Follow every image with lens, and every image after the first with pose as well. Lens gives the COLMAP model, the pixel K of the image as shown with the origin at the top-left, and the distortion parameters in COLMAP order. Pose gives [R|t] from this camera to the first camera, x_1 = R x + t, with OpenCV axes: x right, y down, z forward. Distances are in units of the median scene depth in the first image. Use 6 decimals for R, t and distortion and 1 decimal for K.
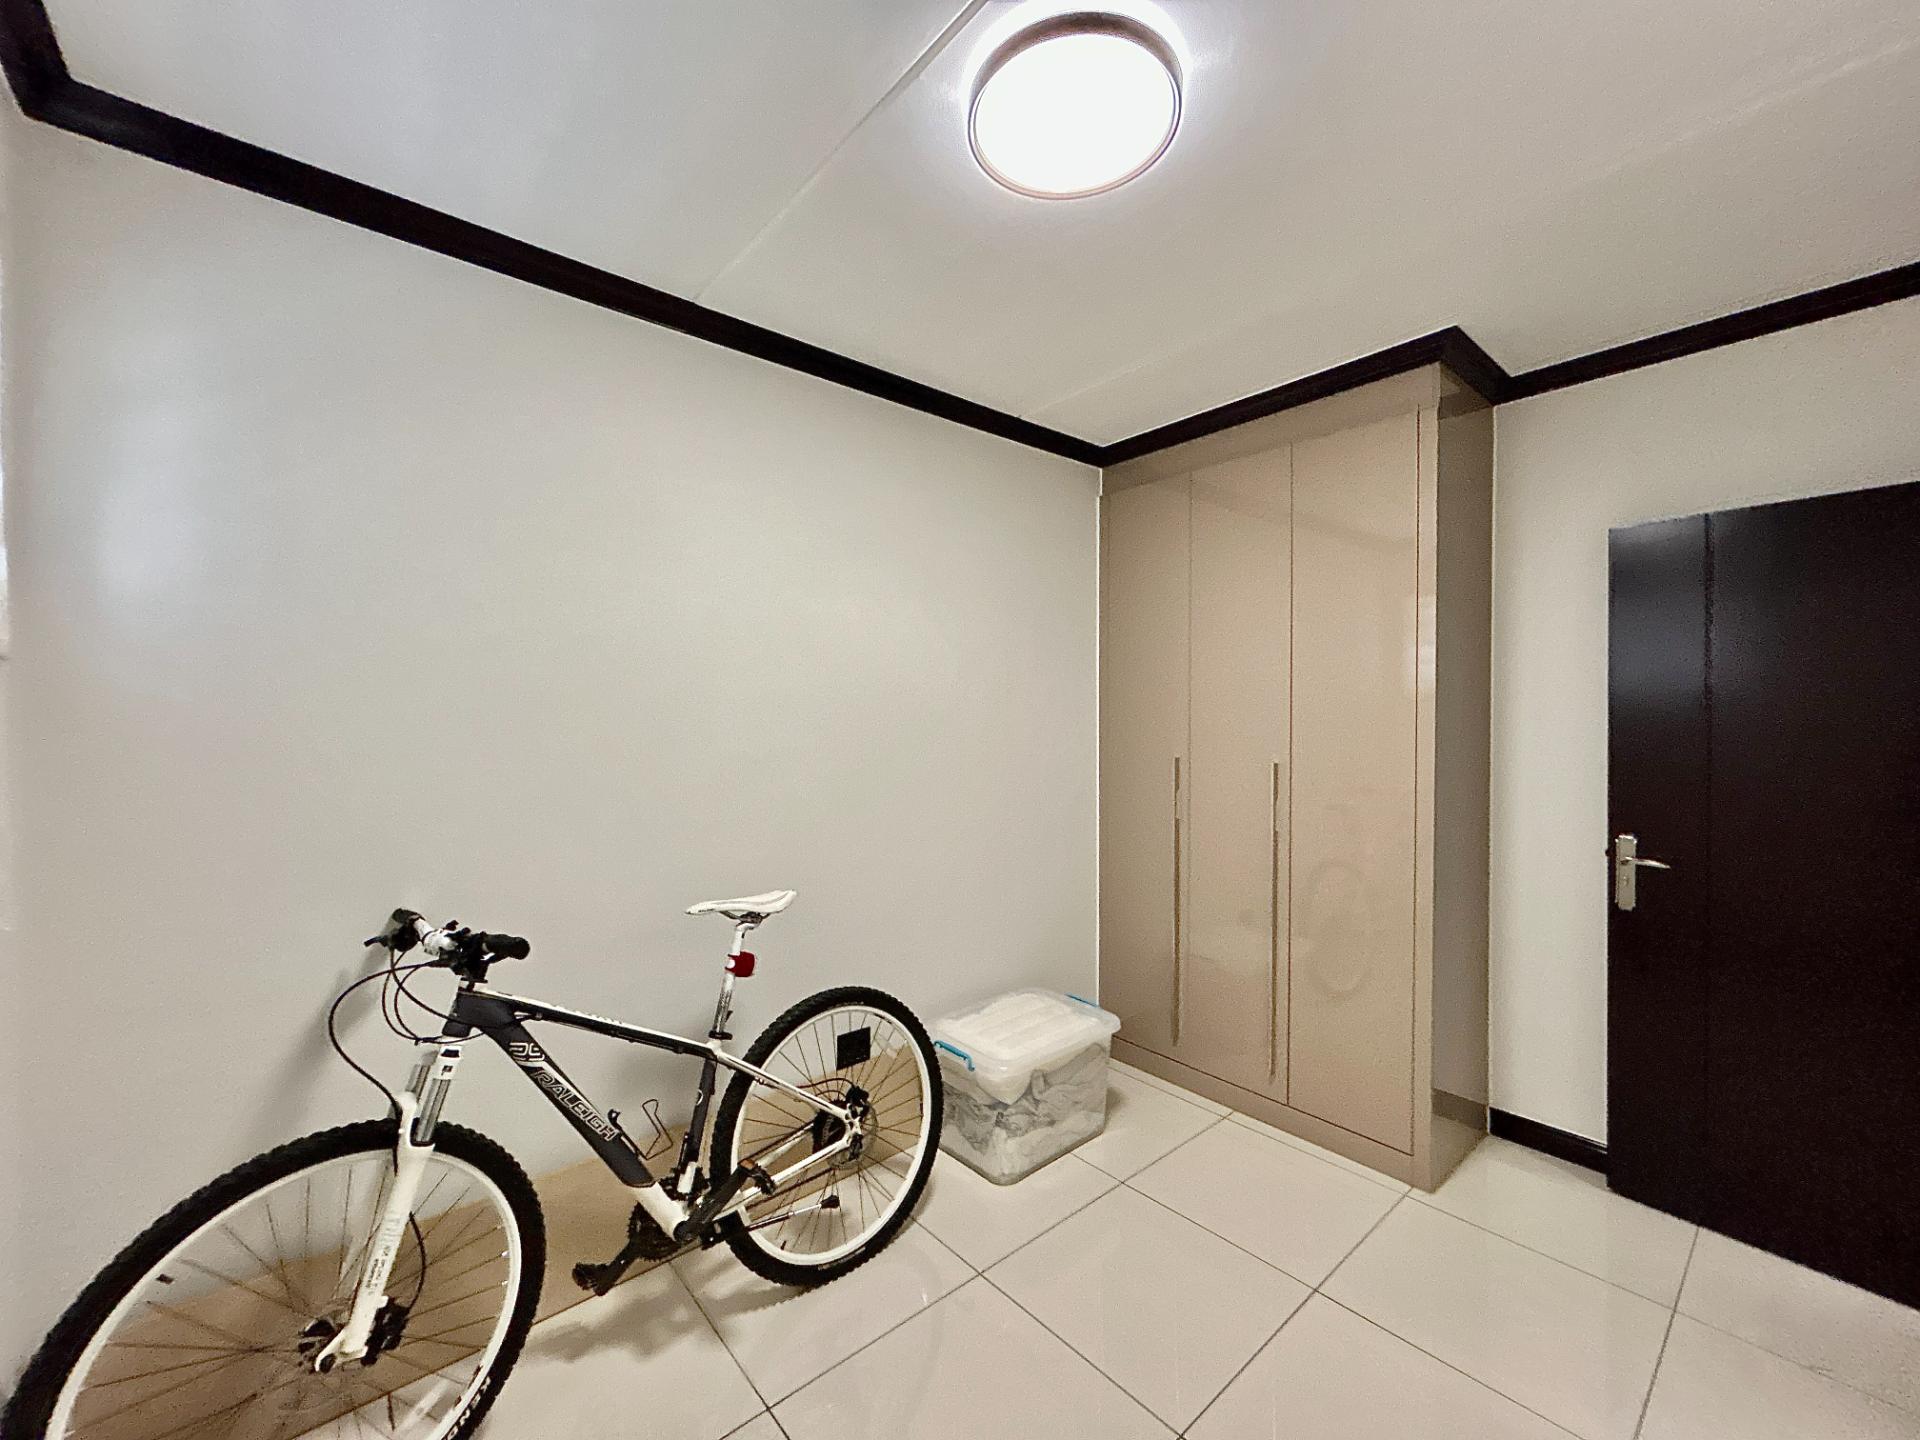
lens RADIAL K [[767.6, 0, 958.1], [0, 767.6, 718.6], [0, 0, 1]] dist [-0.000321, 0.000004]
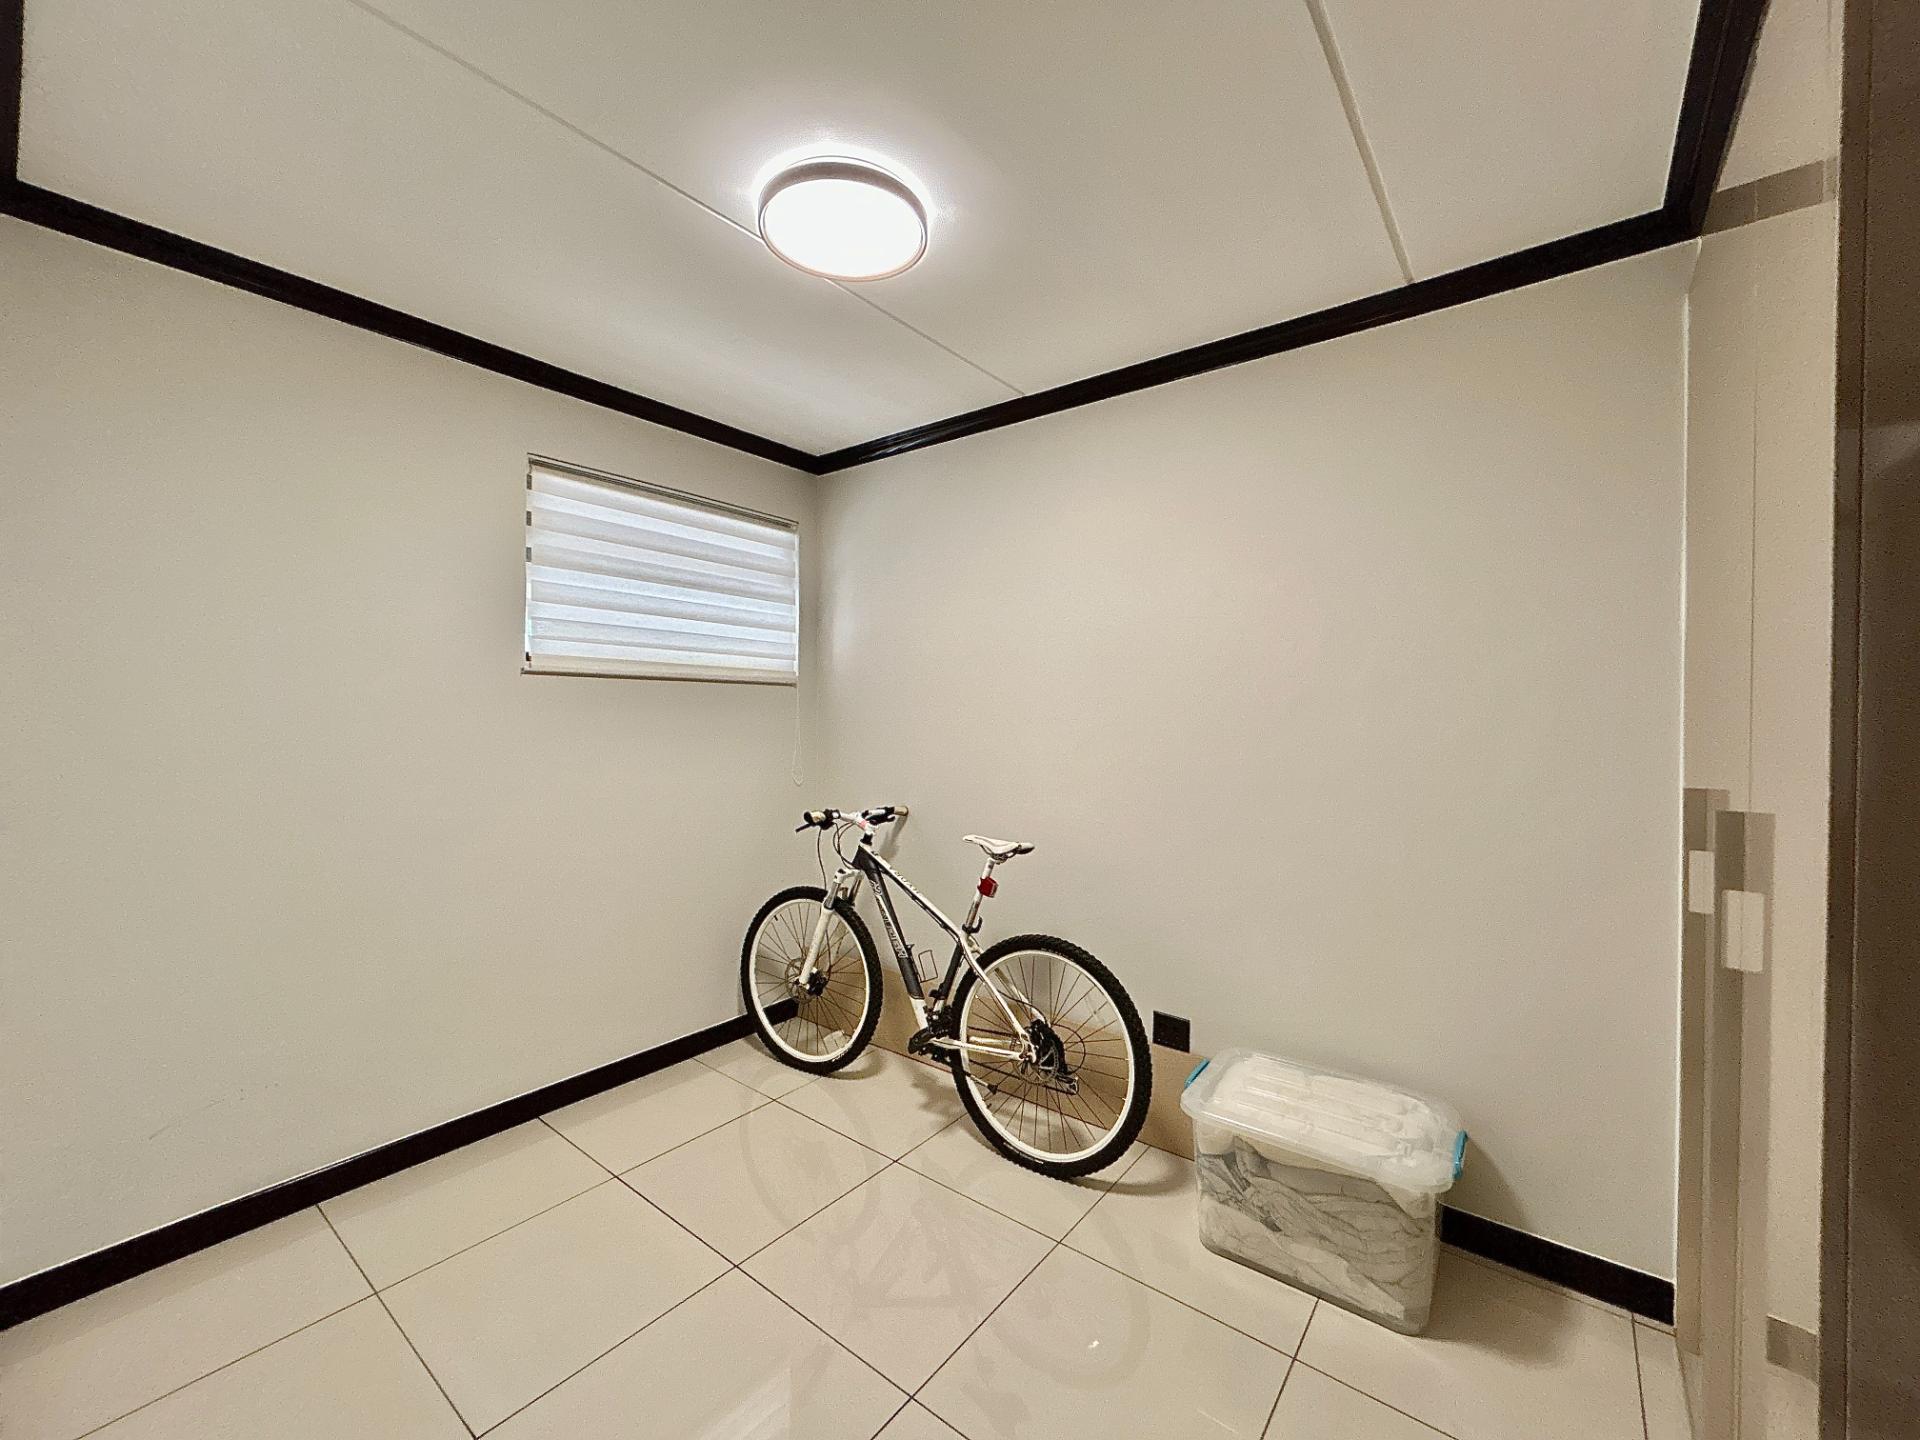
lens RADIAL K [[767.6, 0, 958.1], [0, 767.6, 718.6], [0, 0, 1]] dist [-0.000321, 0.000004]
pose [[0.196246, 0.010401, -0.980499, 1.022930], [-0.005175, 0.999941, 0.009571, 0.009662], [0.980541, 0.003195, 0.196288, 0.671317]]
